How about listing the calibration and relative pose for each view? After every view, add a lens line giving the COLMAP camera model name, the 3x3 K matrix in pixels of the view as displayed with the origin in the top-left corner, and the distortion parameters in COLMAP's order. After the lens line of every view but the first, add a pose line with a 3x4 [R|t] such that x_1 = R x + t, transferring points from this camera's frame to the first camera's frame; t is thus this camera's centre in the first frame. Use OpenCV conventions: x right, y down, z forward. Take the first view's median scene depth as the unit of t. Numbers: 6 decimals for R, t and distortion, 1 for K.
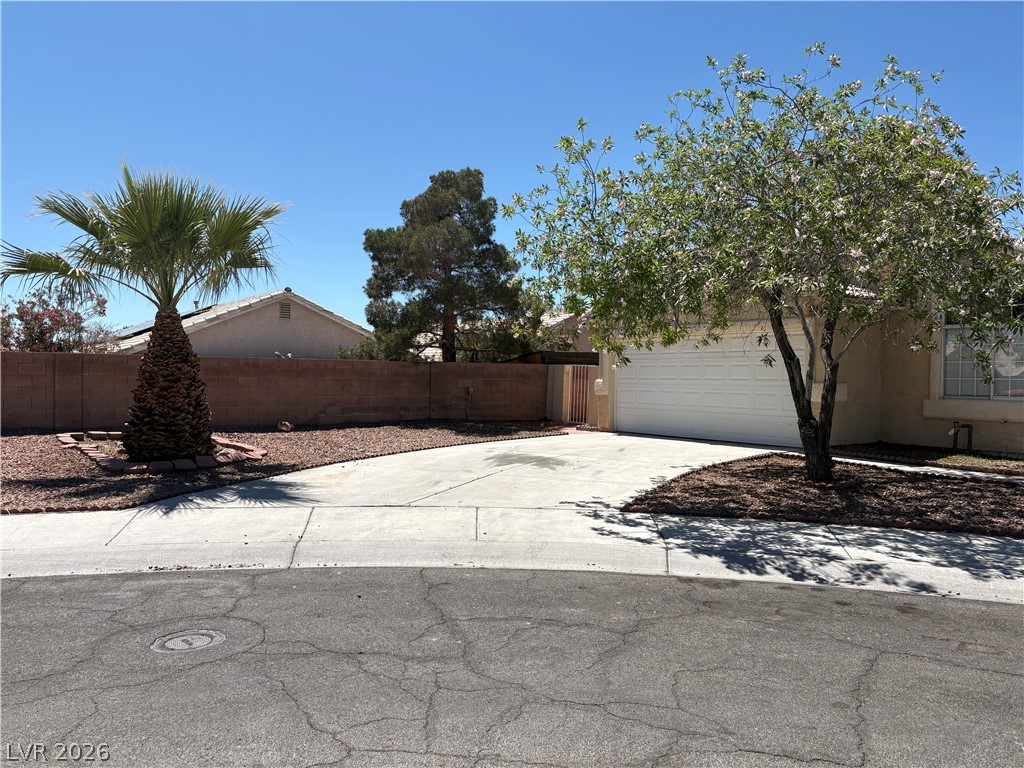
lens RADIAL K [[766.3, 0, 512.0], [0, 766.3, 384.0], [0, 0, 1]] dist [0.099232, -0.124501]
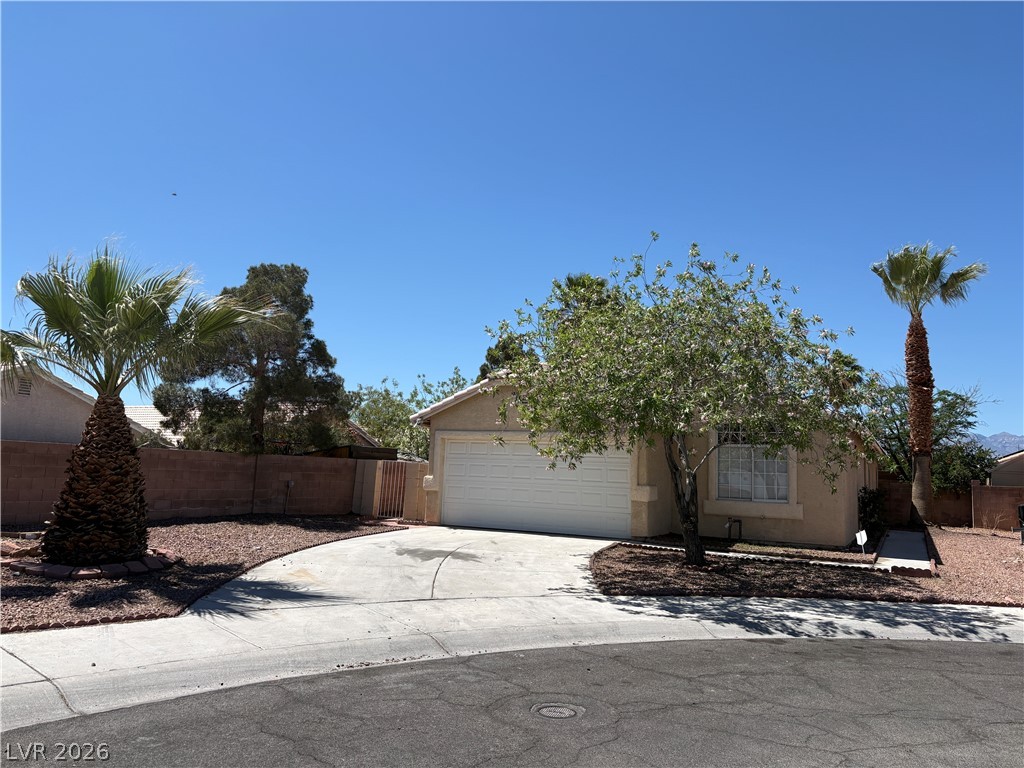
lens RADIAL K [[769.6, 0, 503.8], [0, 769.6, 380.4], [0, 0, 1]] dist [0.048646, -0.051252]
pose [[0.891402, 0.078661, 0.446335, -0.365267], [-0.024665, 0.991783, -0.125530, -0.008165], [-0.452542, 0.100888, 0.886018, -0.023886]]
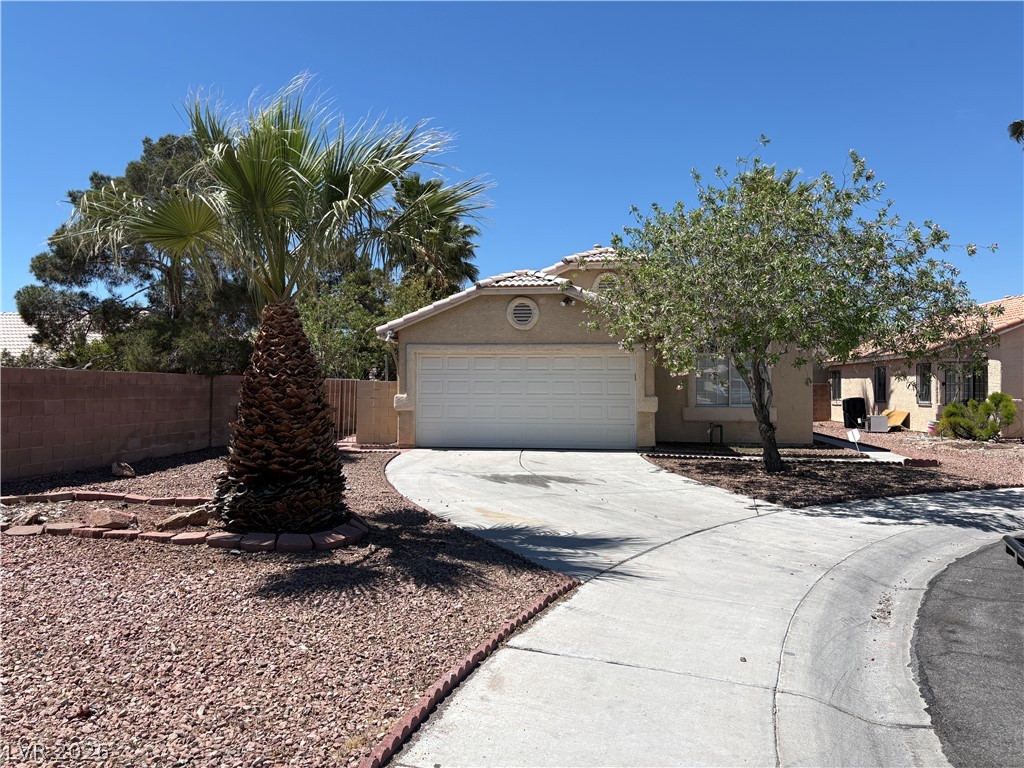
lens RADIAL K [[769.5, 0, 501.8], [0, 769.5, 371.2], [0, 0, 1]] dist [0.044690, -0.044758]
pose [[0.671358, 0.009968, 0.741066, -0.668950], [0.010115, 0.999693, -0.022611, -0.016256], [-0.741064, 0.022676, 0.671052, 0.324627]]
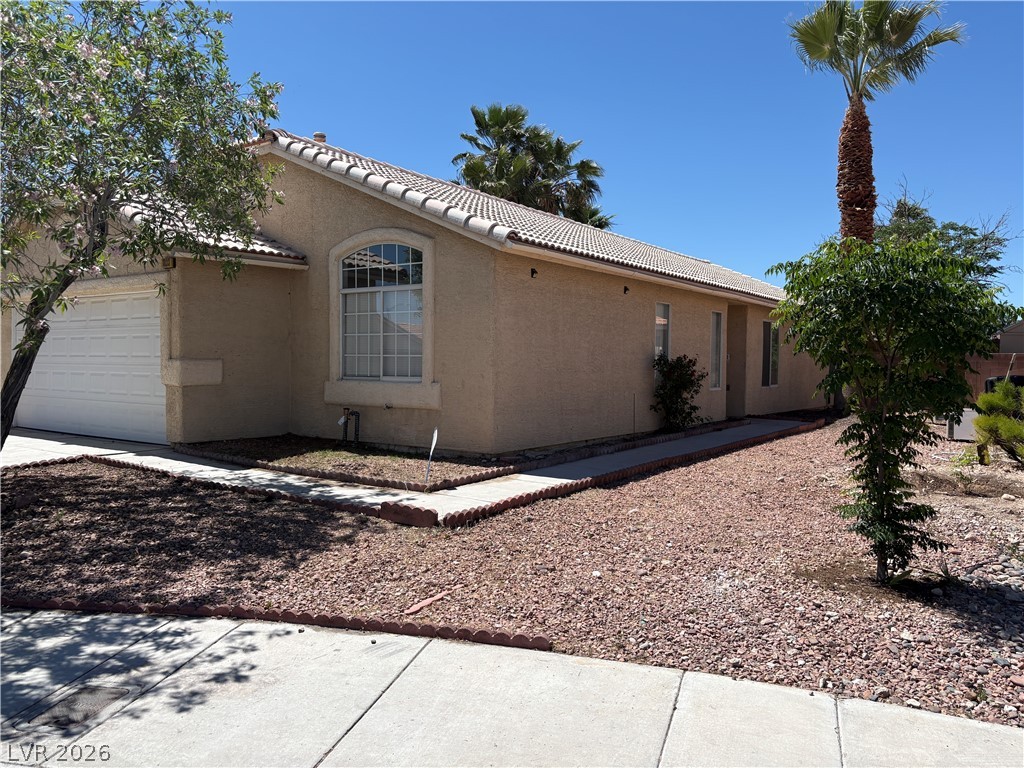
lens RADIAL K [[788.2, 0, 512.0], [0, 788.2, 384.0], [0, 0, 1]] dist [0.000799, 0.001093]
pose [[0.945100, -0.007178, 0.326701, 0.435092], [0.001272, 0.999832, 0.018287, 0.008066], [-0.326778, -0.016868, 0.944951, 0.159876]]
